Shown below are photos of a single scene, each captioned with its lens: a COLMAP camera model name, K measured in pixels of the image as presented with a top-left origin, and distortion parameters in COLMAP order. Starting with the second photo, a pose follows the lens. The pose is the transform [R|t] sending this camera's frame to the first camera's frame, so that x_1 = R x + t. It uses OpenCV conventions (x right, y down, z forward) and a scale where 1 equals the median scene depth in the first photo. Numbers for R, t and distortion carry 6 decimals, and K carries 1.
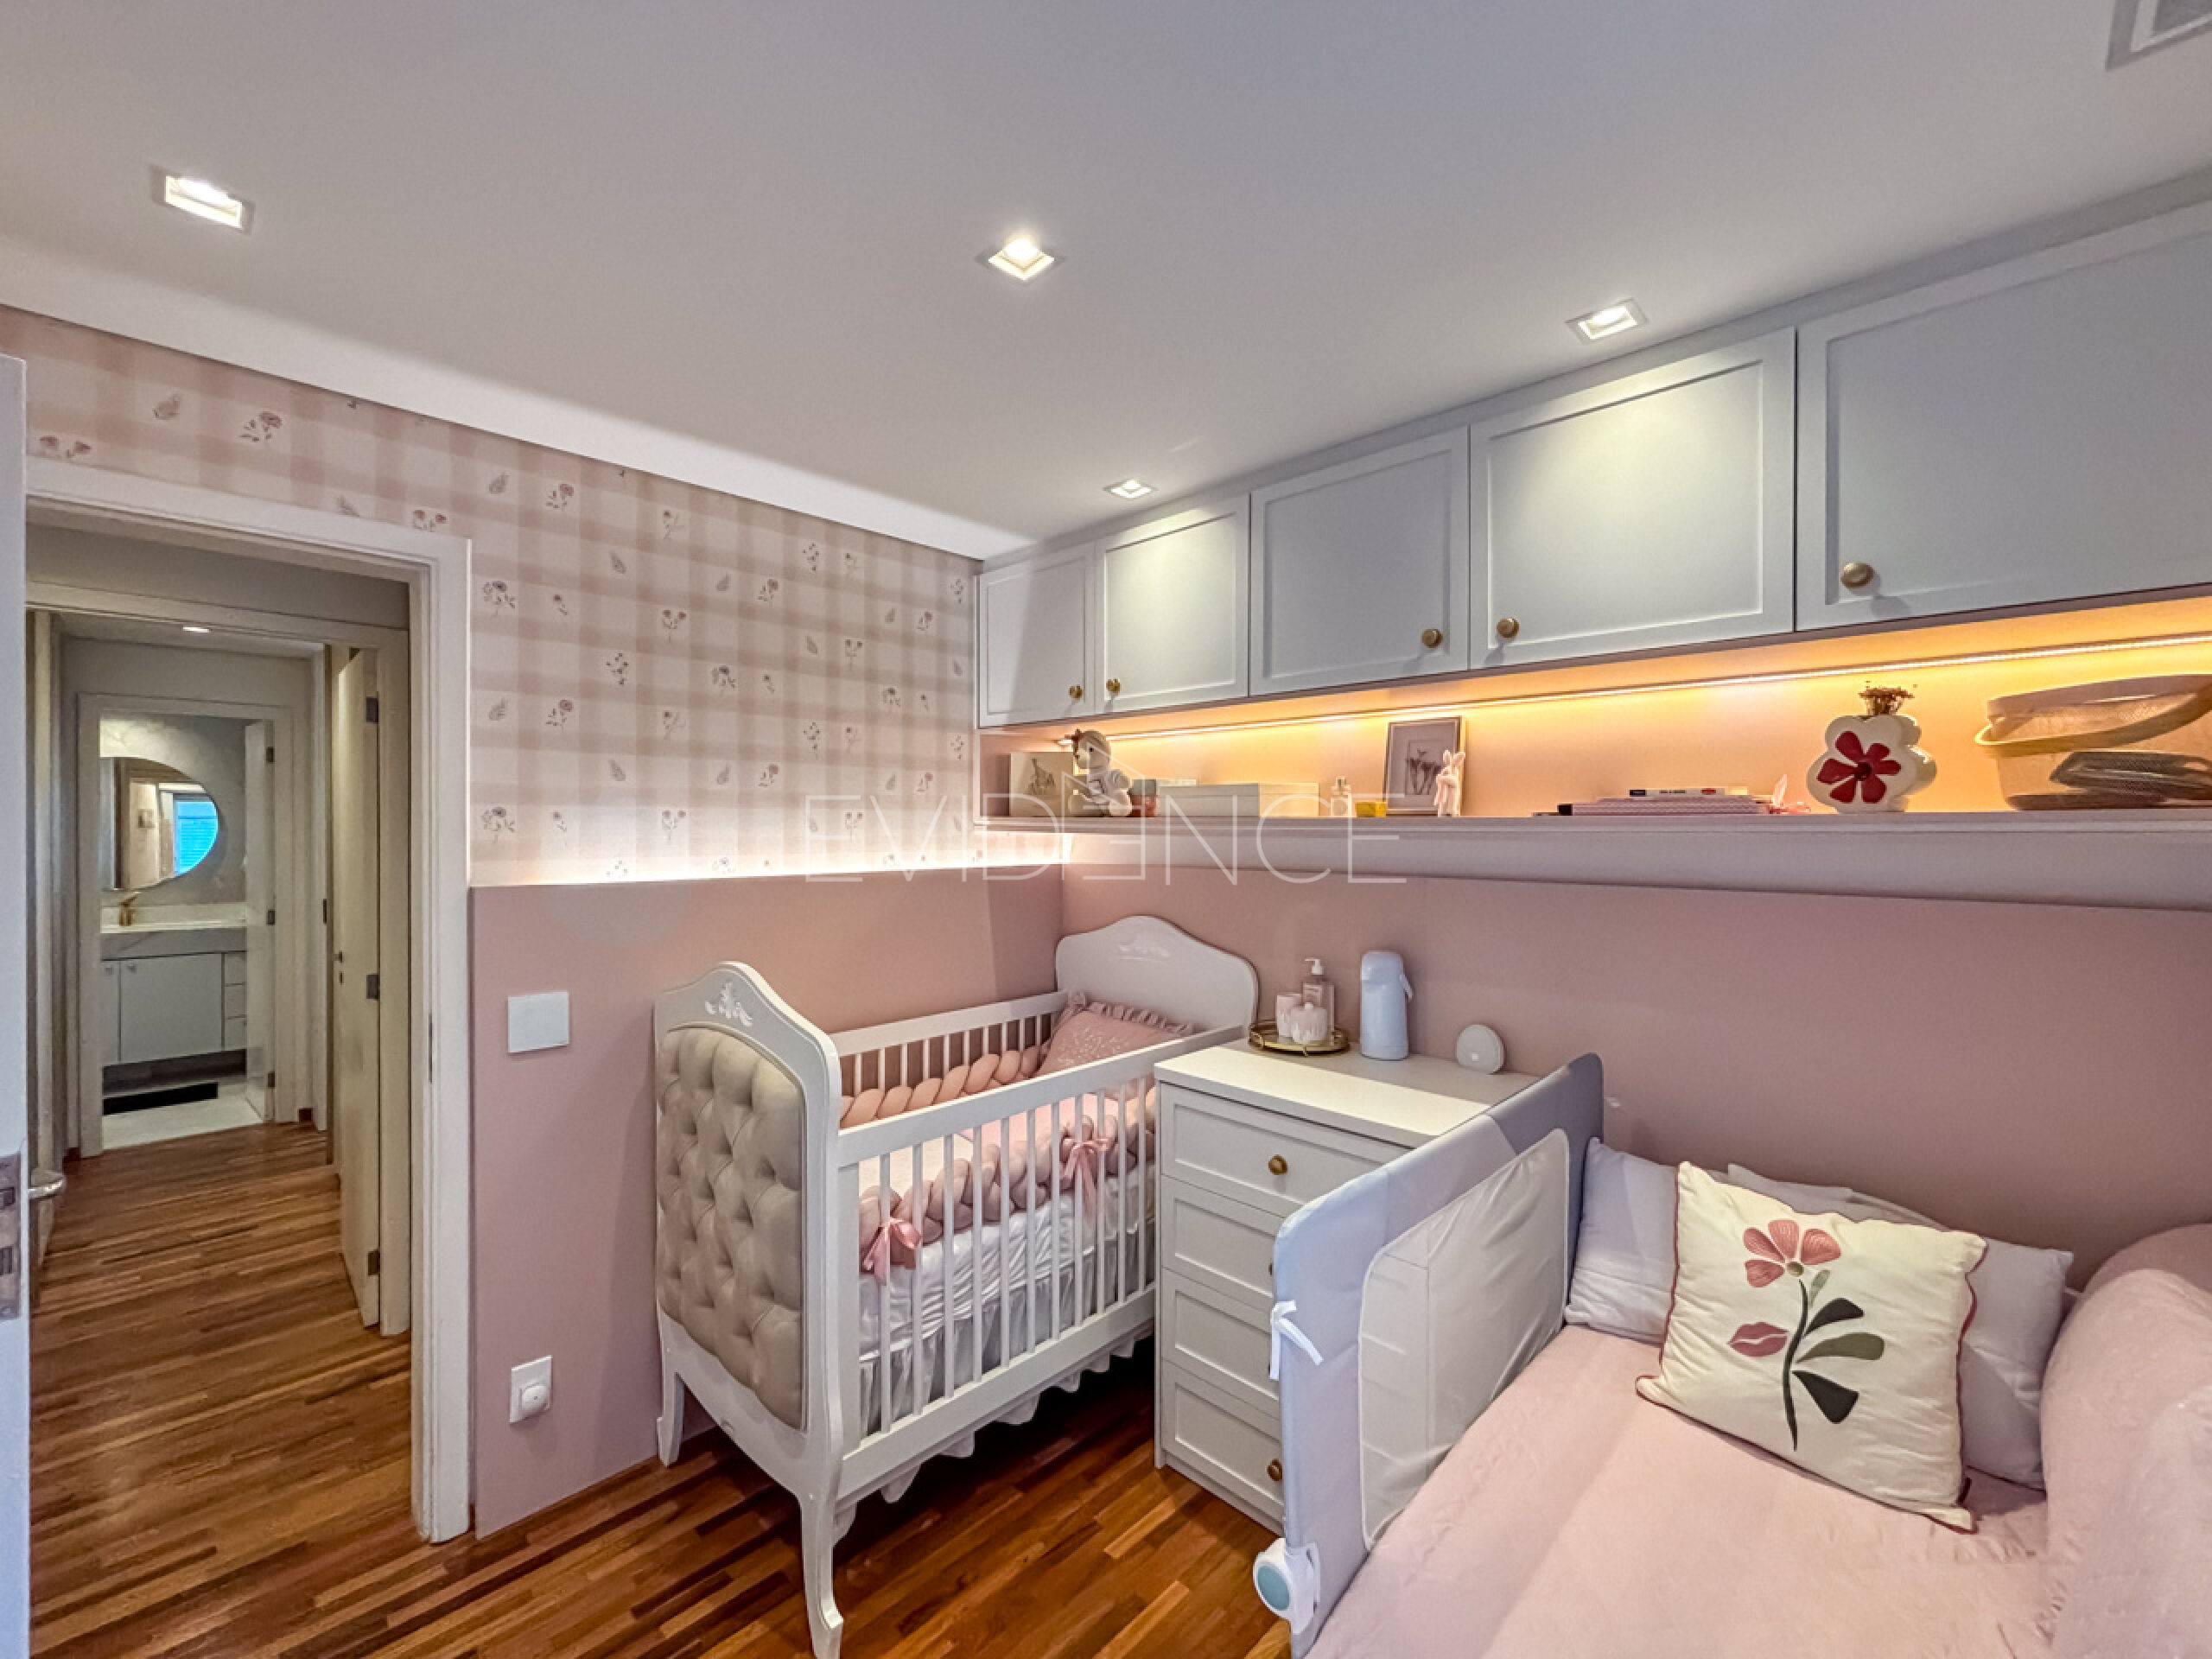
lens RADIAL K [[891.0, 0, 1106.0], [0, 891.0, 829.5], [0, 0, 1]] dist [0.001011, -0.000272]
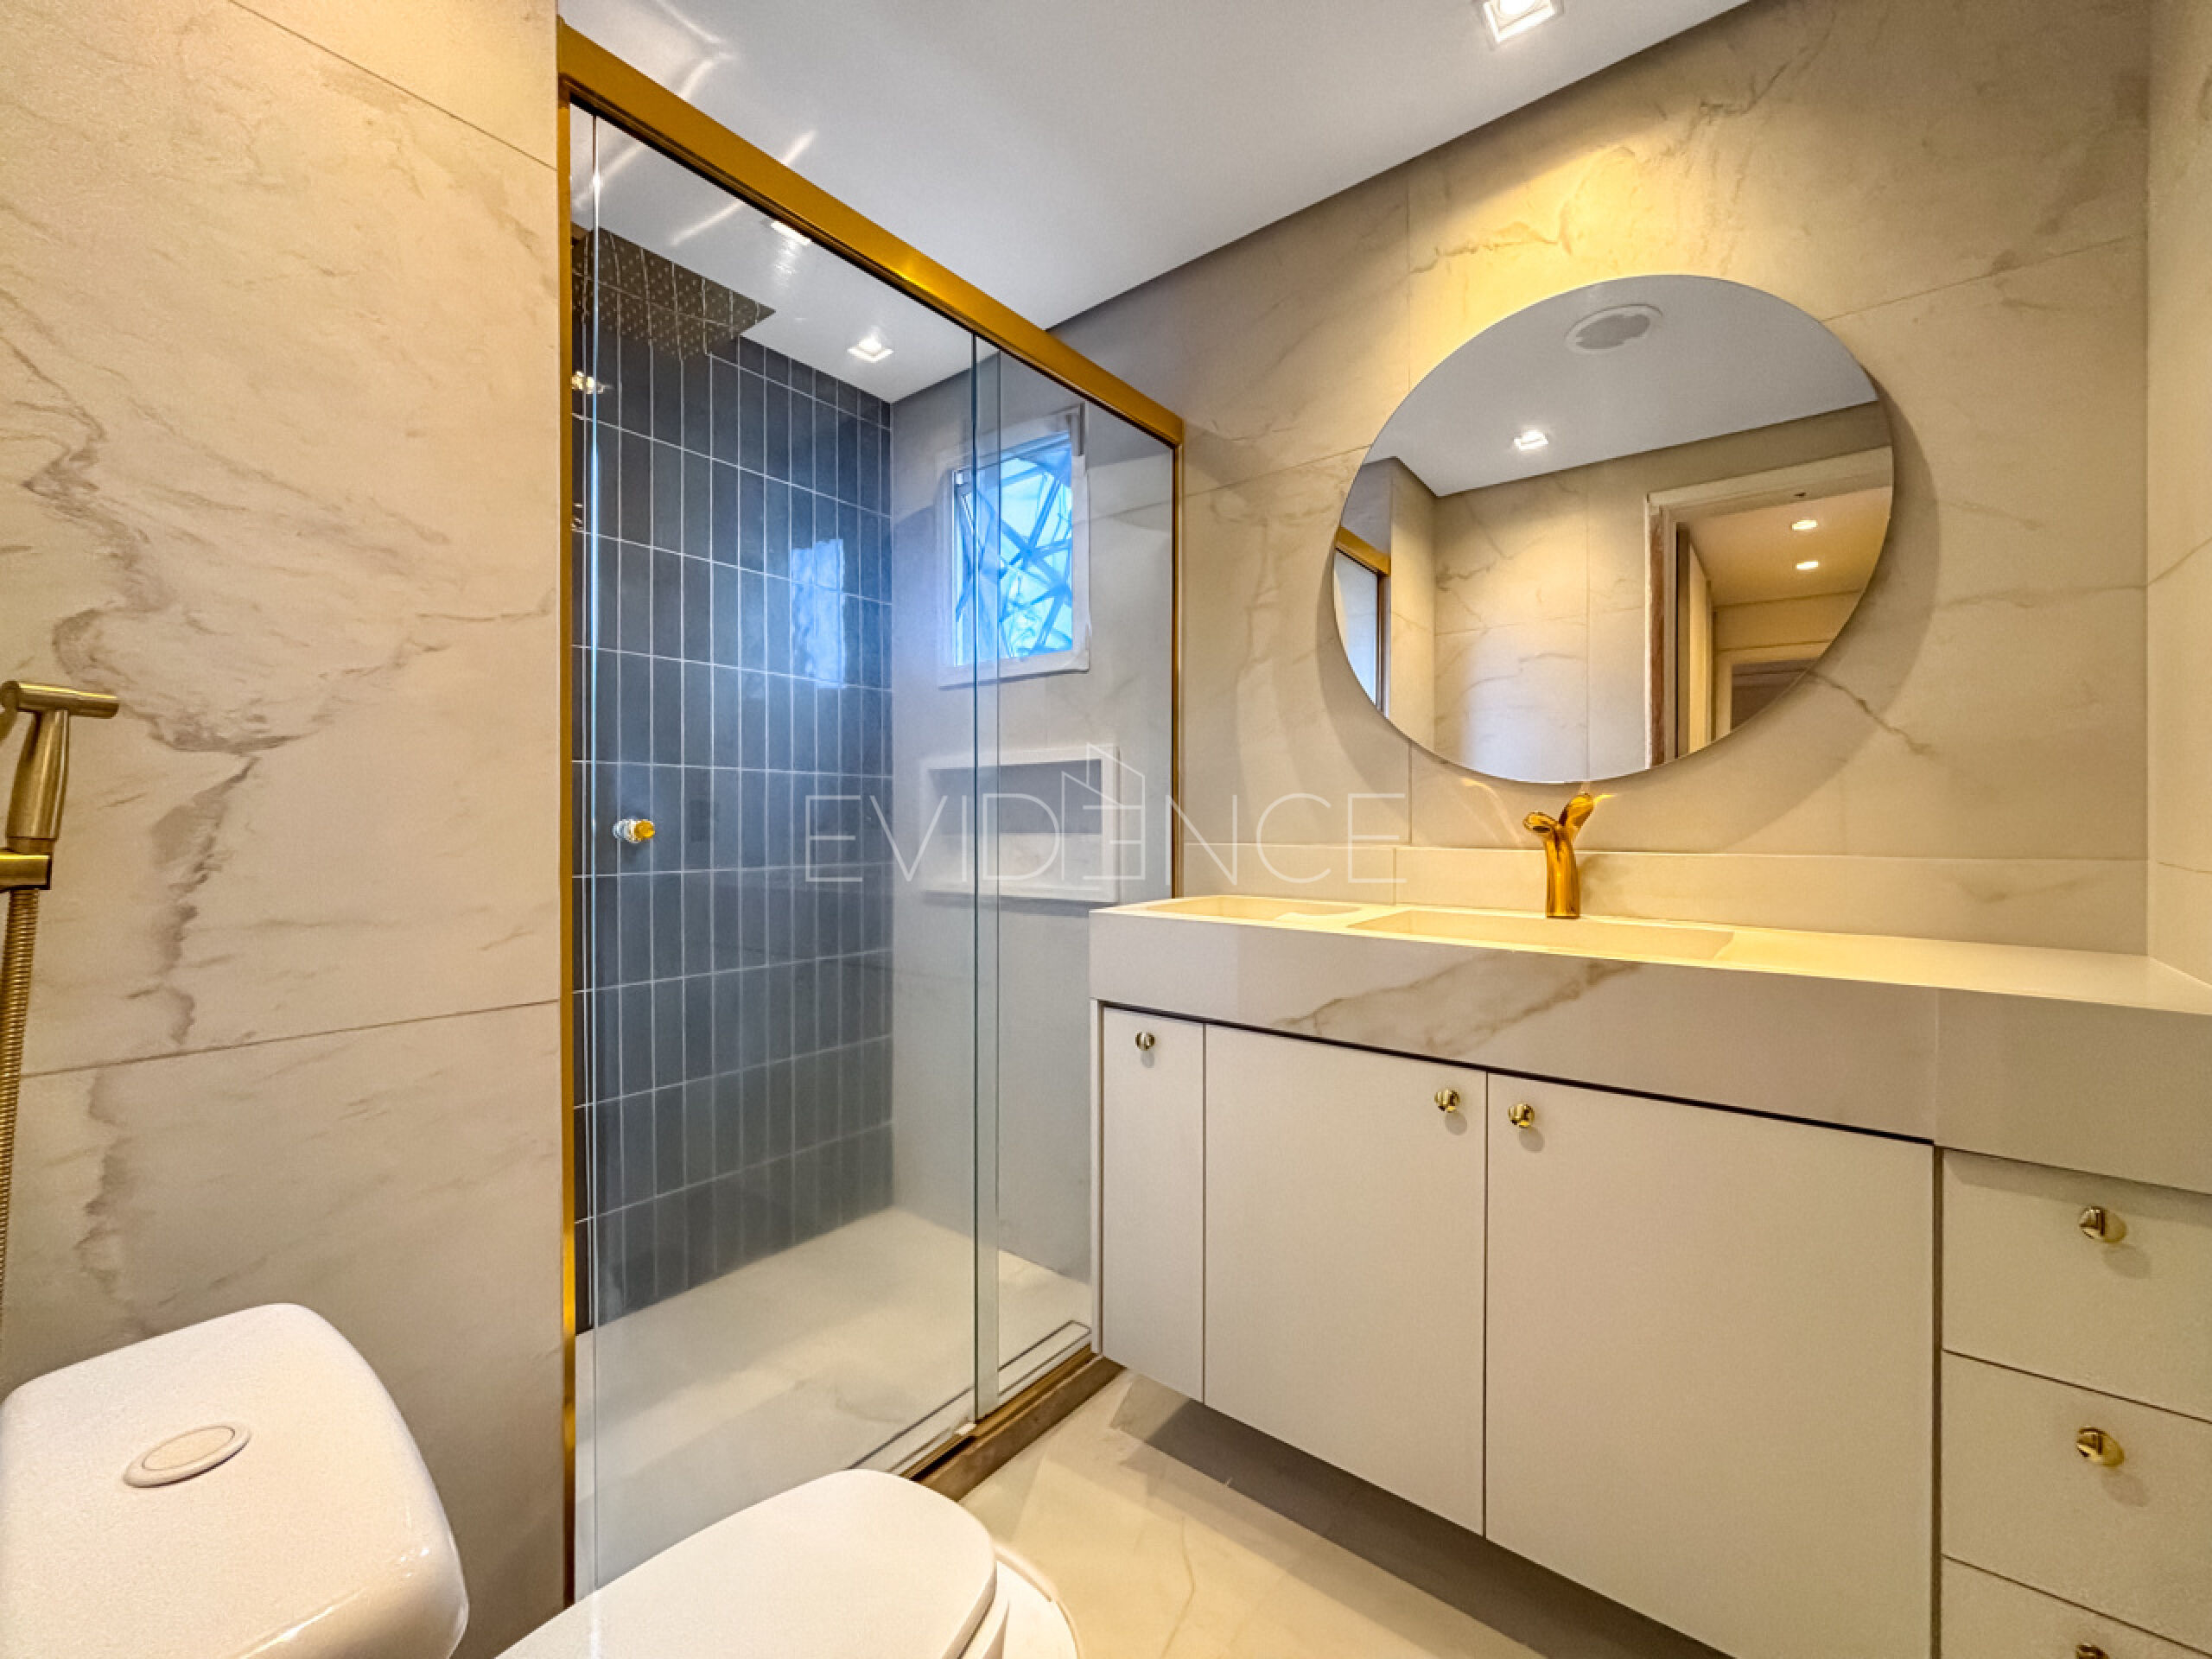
lens RADIAL K [[891.0, 0, 1106.0], [0, 891.0, 829.5], [0, 0, 1]] dist [0.001011, -0.000272]
pose [[0.088898, -0.000635, -0.996040, -0.969395], [0.001389, 0.999999, -0.000514, 0.093632], [0.996040, -0.001338, 0.088899, 0.960693]]
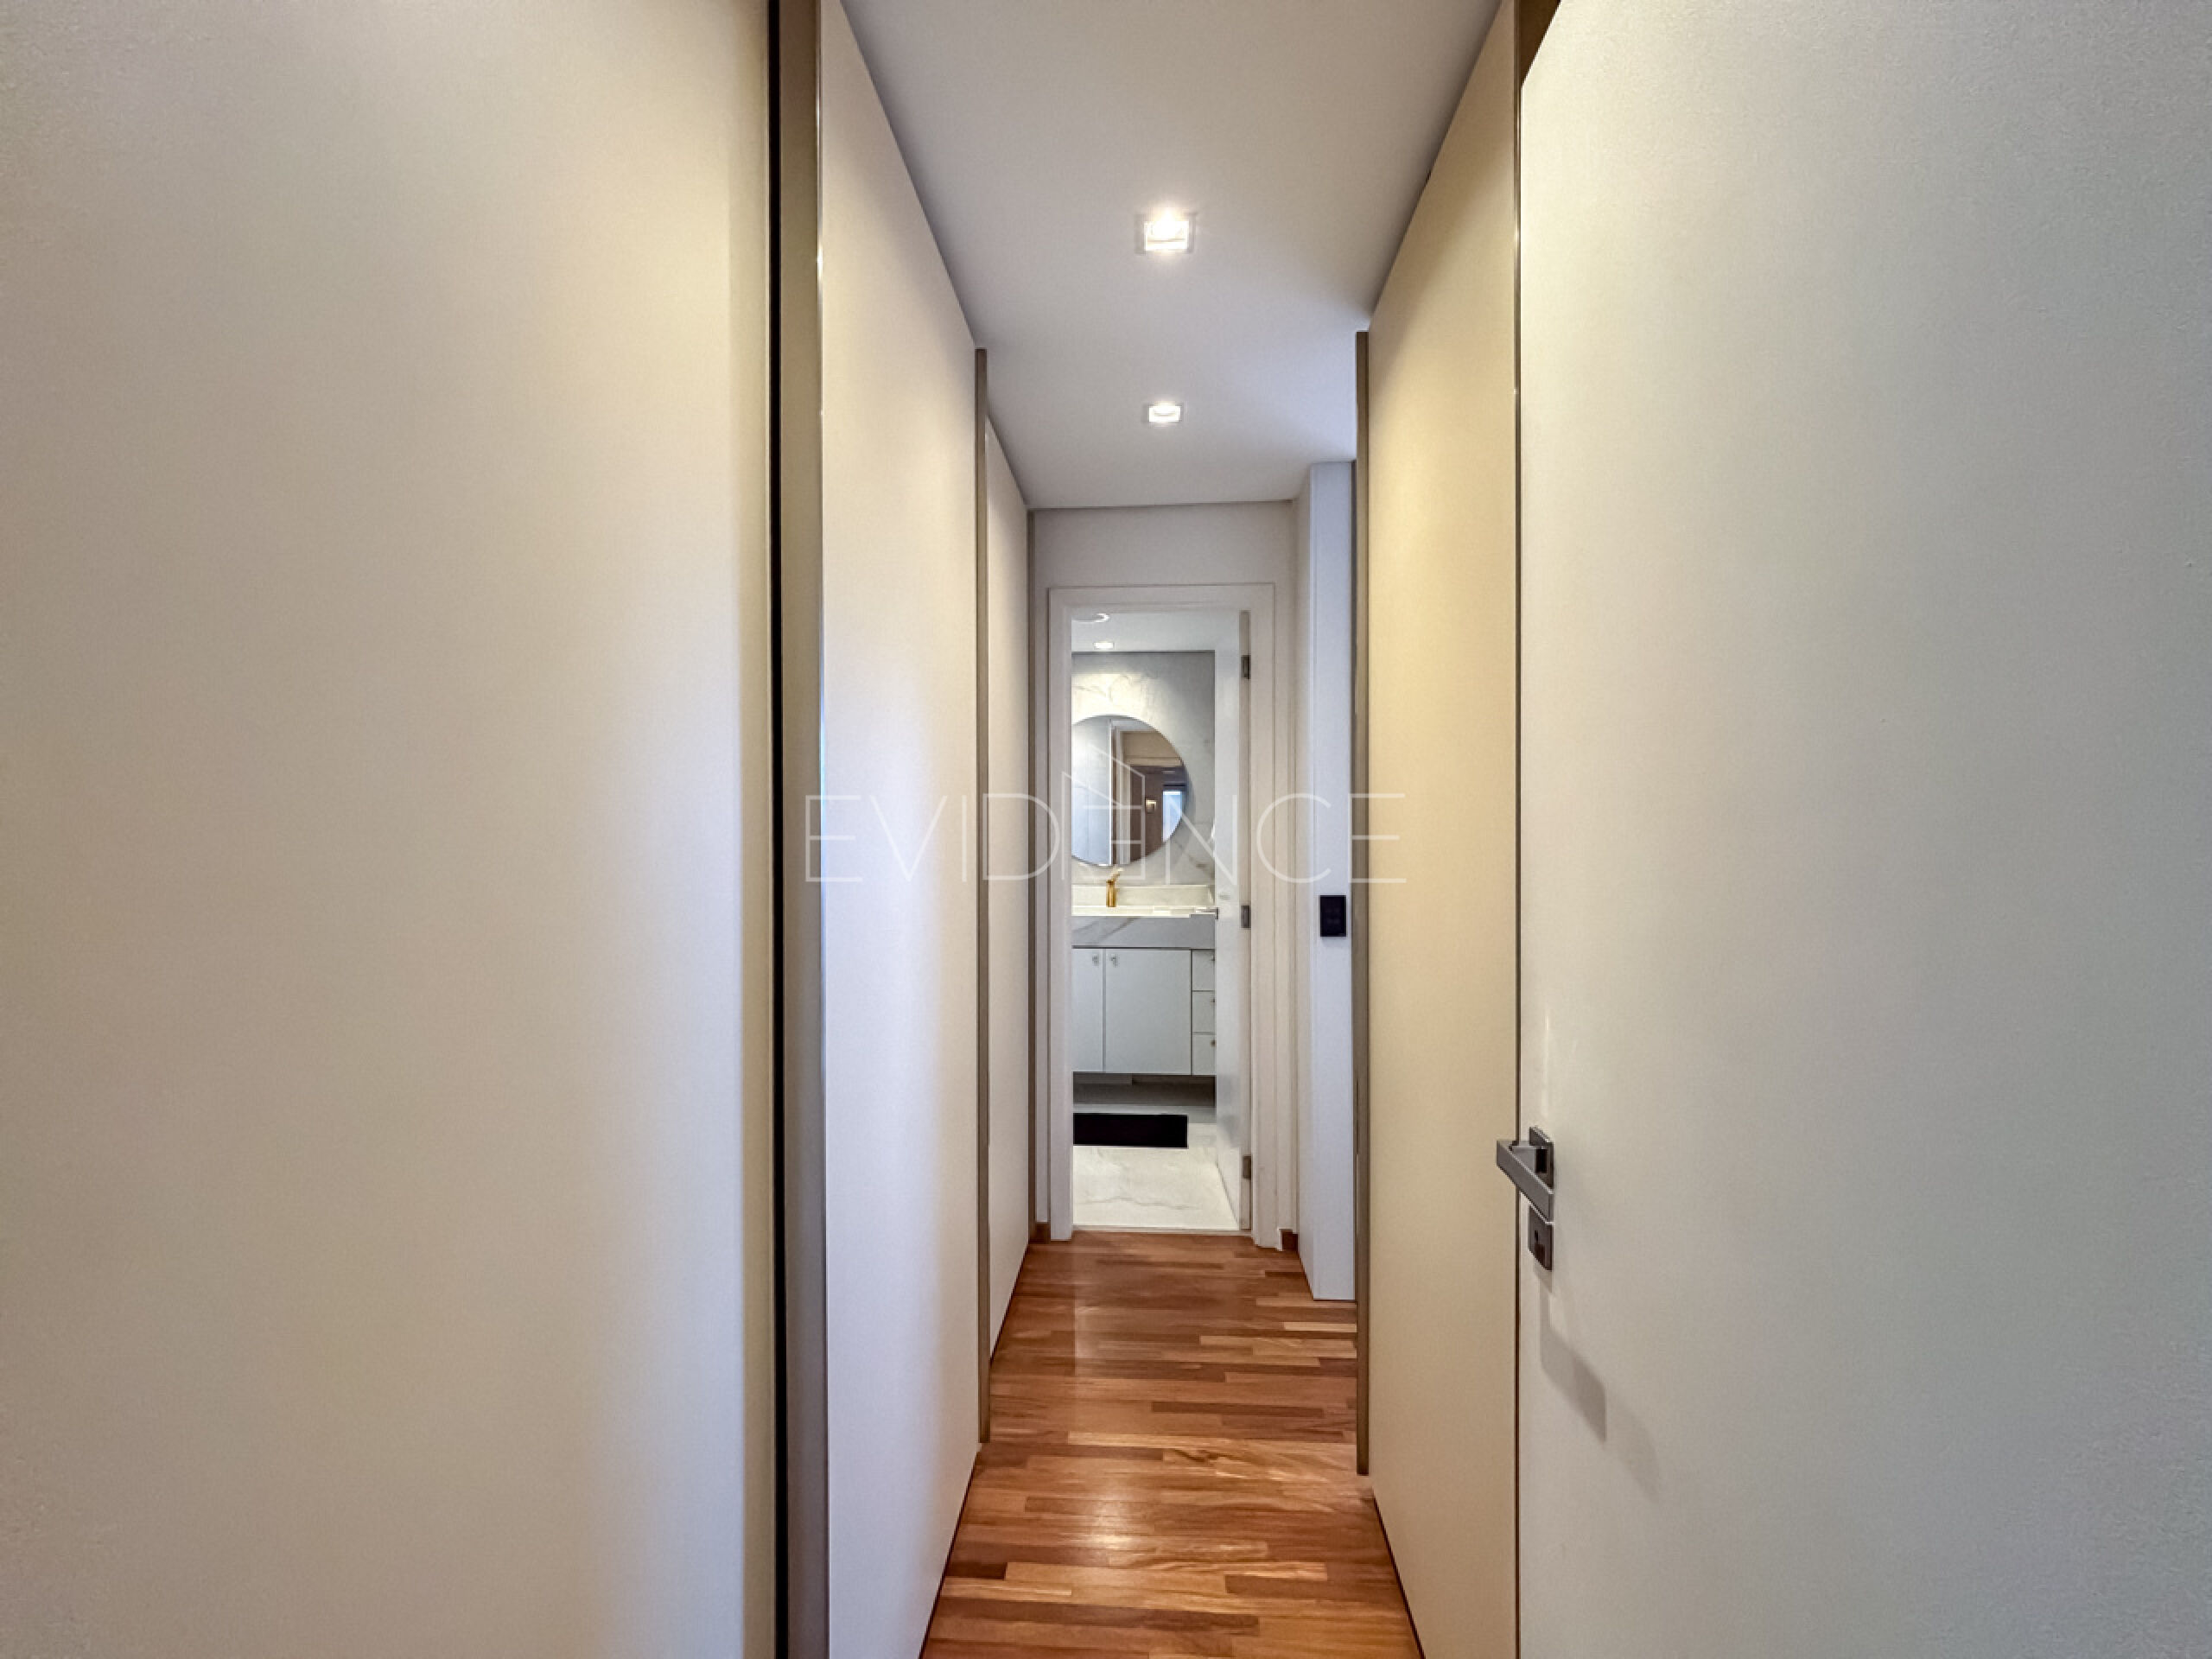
lens RADIAL K [[891.0, 0, 1106.0], [0, 891.0, 829.5], [0, 0, 1]] dist [0.001011, -0.000272]
pose [[0.644220, 0.002519, -0.764836, -0.496765], [0.002316, 0.999984, 0.005245, 0.031311], [0.764836, -0.005150, 0.644204, 0.495202]]
